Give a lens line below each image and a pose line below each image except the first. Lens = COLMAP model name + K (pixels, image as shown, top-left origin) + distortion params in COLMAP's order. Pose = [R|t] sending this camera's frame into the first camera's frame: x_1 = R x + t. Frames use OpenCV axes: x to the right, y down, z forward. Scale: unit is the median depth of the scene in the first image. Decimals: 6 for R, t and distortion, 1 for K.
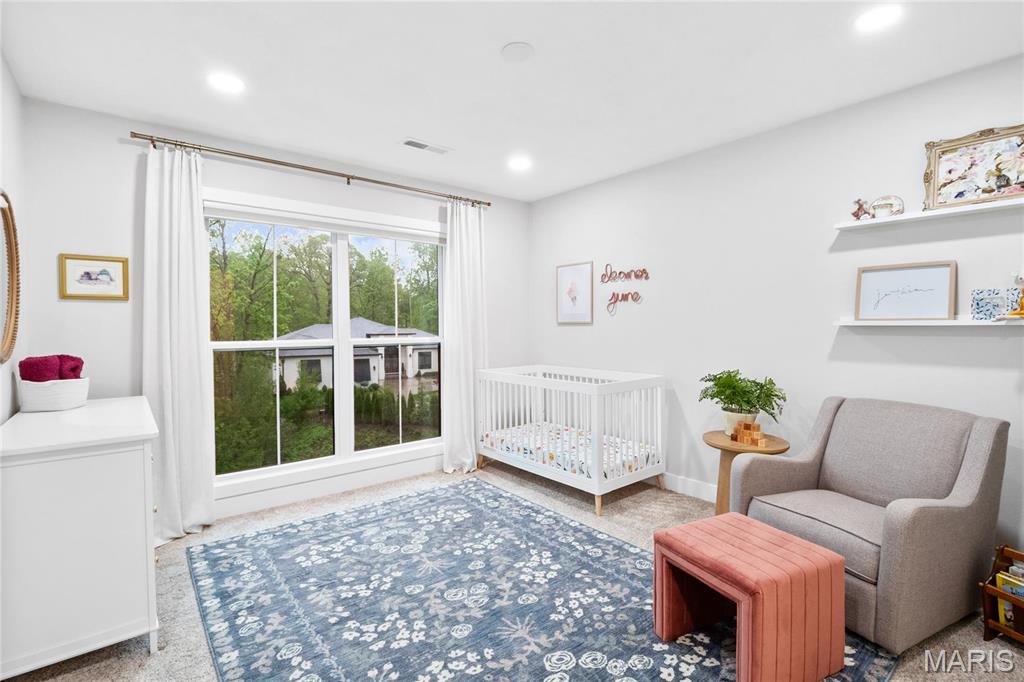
lens RADIAL K [[481.0, 0, 512.9], [0, 481.0, 337.3], [0, 0, 1]] dist [-0.011649, -0.002986]
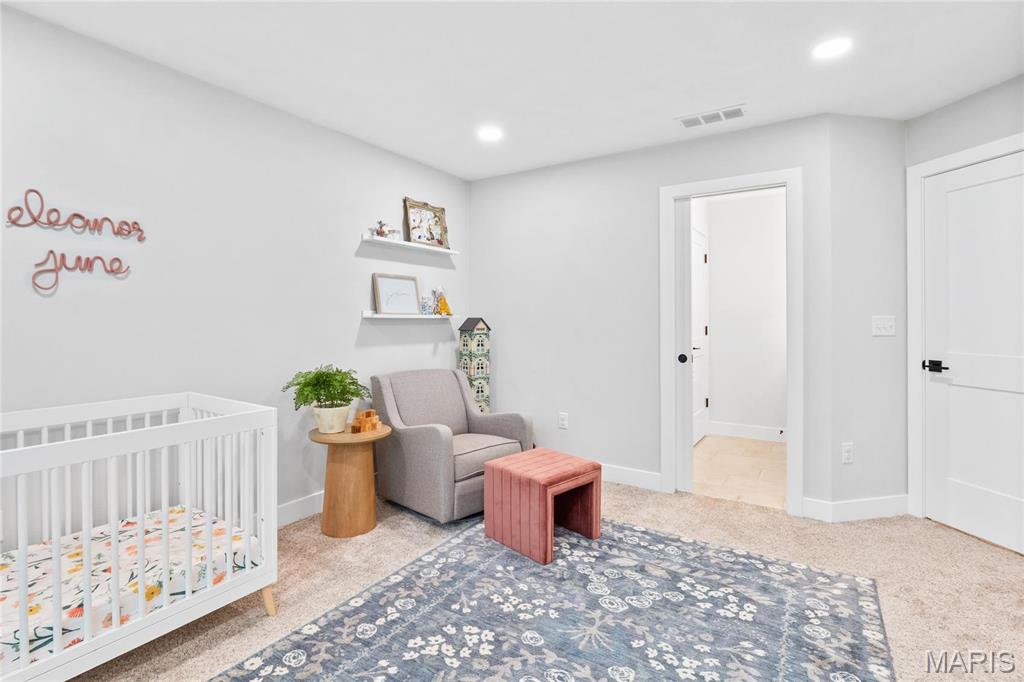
lens RADIAL K [[481.0, 0, 522.2], [0, 481.0, 314.8], [0, 0, 1]] dist [-0.011649, -0.002986]
pose [[-0.315335, 0.012504, 0.948898, -0.651436], [0.024961, 0.999677, -0.004878, -0.017490], [-0.948652, 0.022147, -0.315545, 1.074085]]
